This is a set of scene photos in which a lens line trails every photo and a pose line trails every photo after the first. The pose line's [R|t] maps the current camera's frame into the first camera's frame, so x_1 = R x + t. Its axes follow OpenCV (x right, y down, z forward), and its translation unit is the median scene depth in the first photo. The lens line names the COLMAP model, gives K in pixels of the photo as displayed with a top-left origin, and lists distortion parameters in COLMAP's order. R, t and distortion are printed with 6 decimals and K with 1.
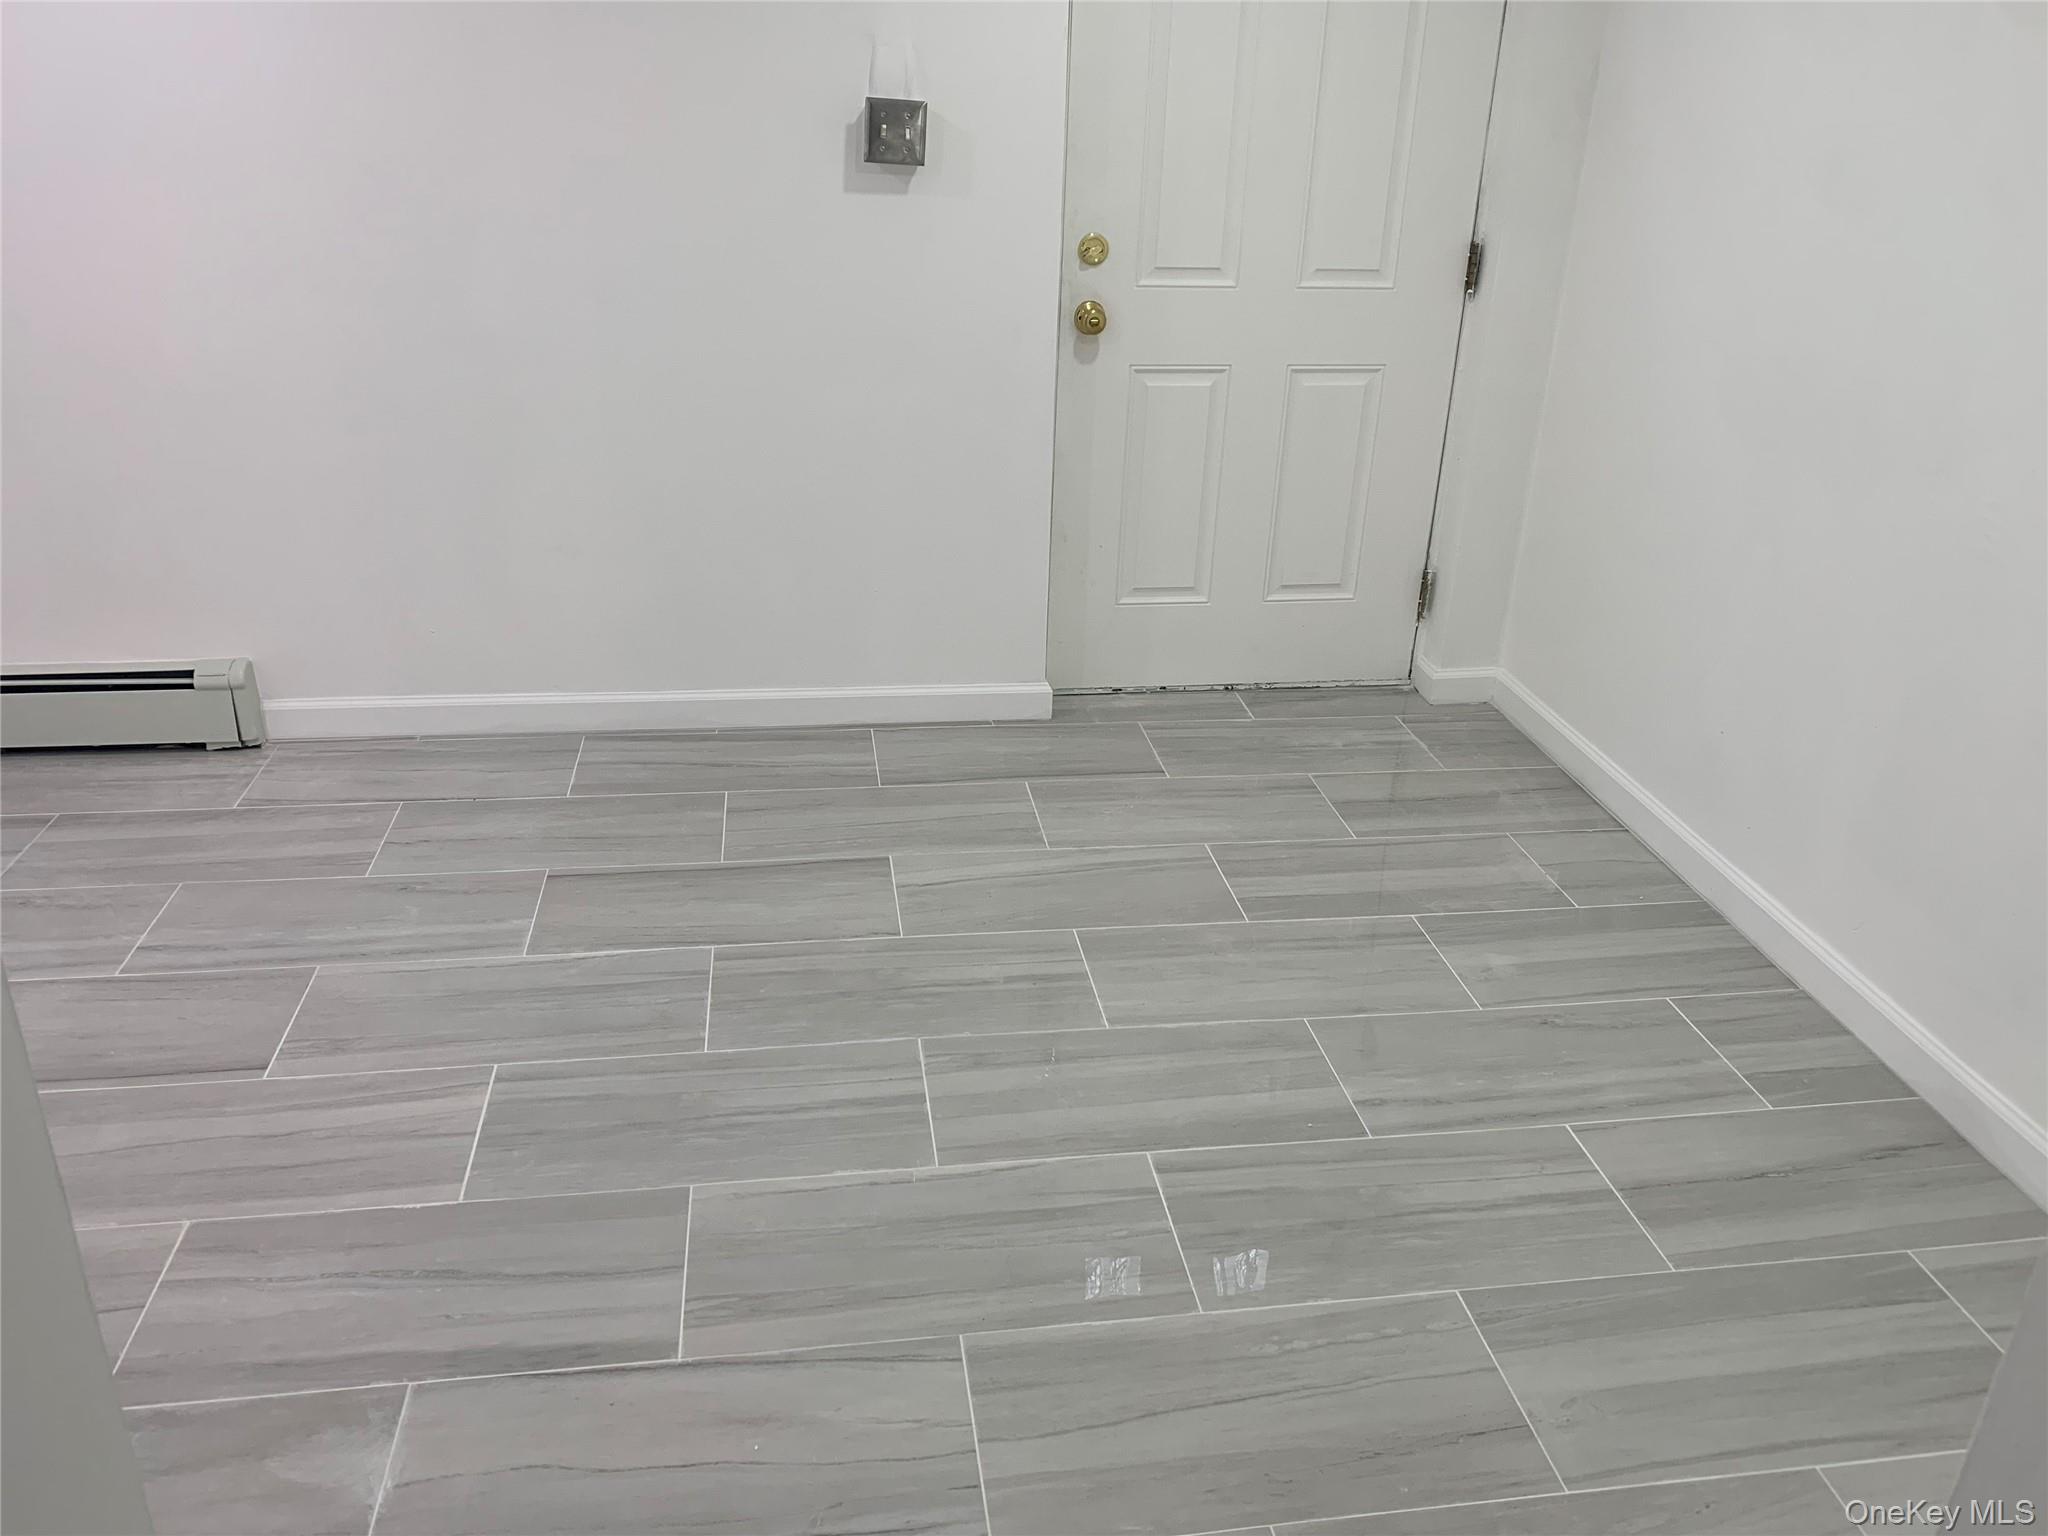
lens RADIAL K [[1567.6, 0, 1036.8], [0, 1567.6, 758.0], [0, 0, 1]] dist [0.062318, -0.098957]
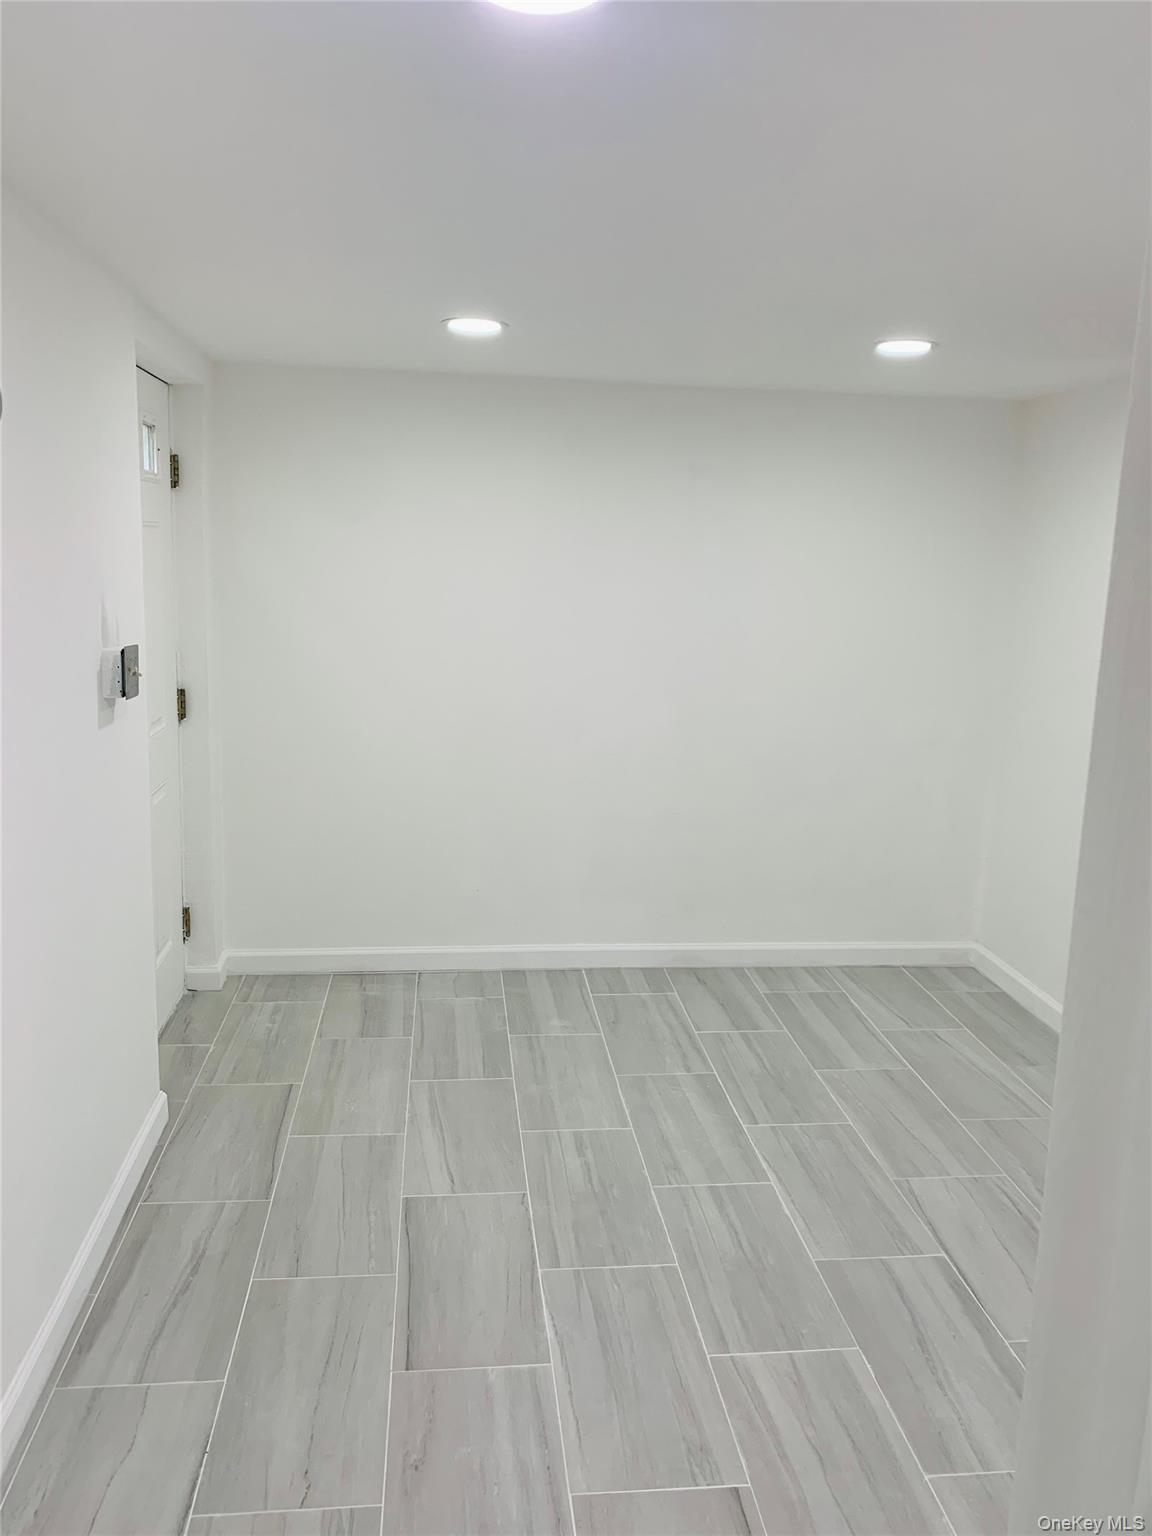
lens RADIAL K [[1172.8, 0, 576.0], [0, 1172.8, 768.0], [0, 0, 1]] dist [-0.011311, -0.006636]
pose [[0.049009, -0.223791, 0.973404, -1.094869], [0.388625, 0.902050, 0.187820, -0.438455], [-0.920092, 0.369084, 0.131180, 0.730050]]
